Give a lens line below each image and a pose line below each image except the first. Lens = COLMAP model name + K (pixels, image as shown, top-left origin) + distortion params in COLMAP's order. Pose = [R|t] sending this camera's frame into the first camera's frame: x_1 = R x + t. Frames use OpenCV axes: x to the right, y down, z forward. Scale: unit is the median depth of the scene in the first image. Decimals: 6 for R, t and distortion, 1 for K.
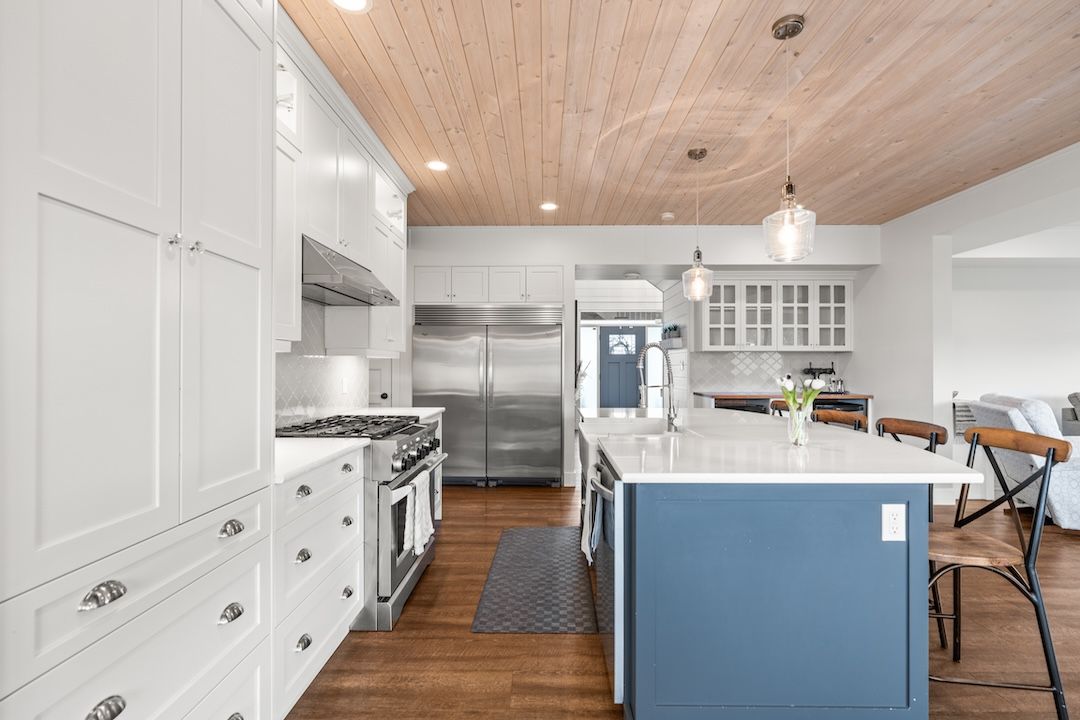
lens RADIAL K [[485.0, 0, 539.0], [0, 485.0, 362.9], [0, 0, 1]] dist [-0.001280, 0.000137]
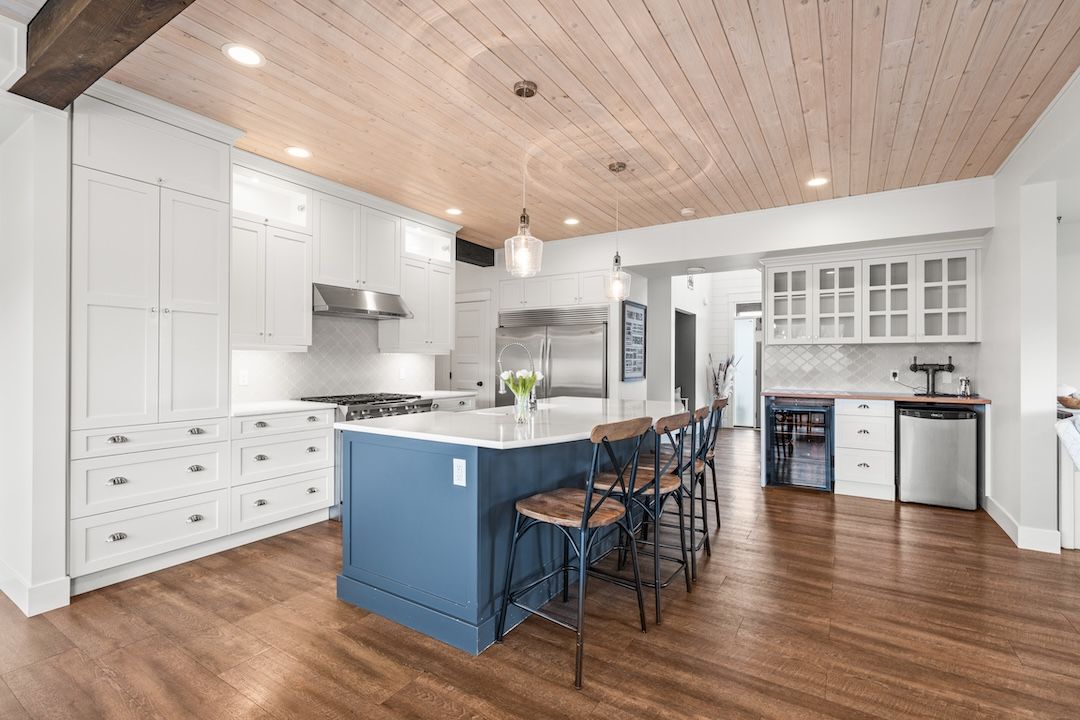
lens RADIAL K [[485.0, 0, 535.8], [0, 485.0, 359.3], [0, 0, 1]] dist [-0.001280, 0.000137]
pose [[0.850468, 0.000502, -0.526026, 0.528839], [0.001159, 0.999995, 0.002828, 0.000340], [0.526025, -0.003015, 0.850464, -0.022306]]
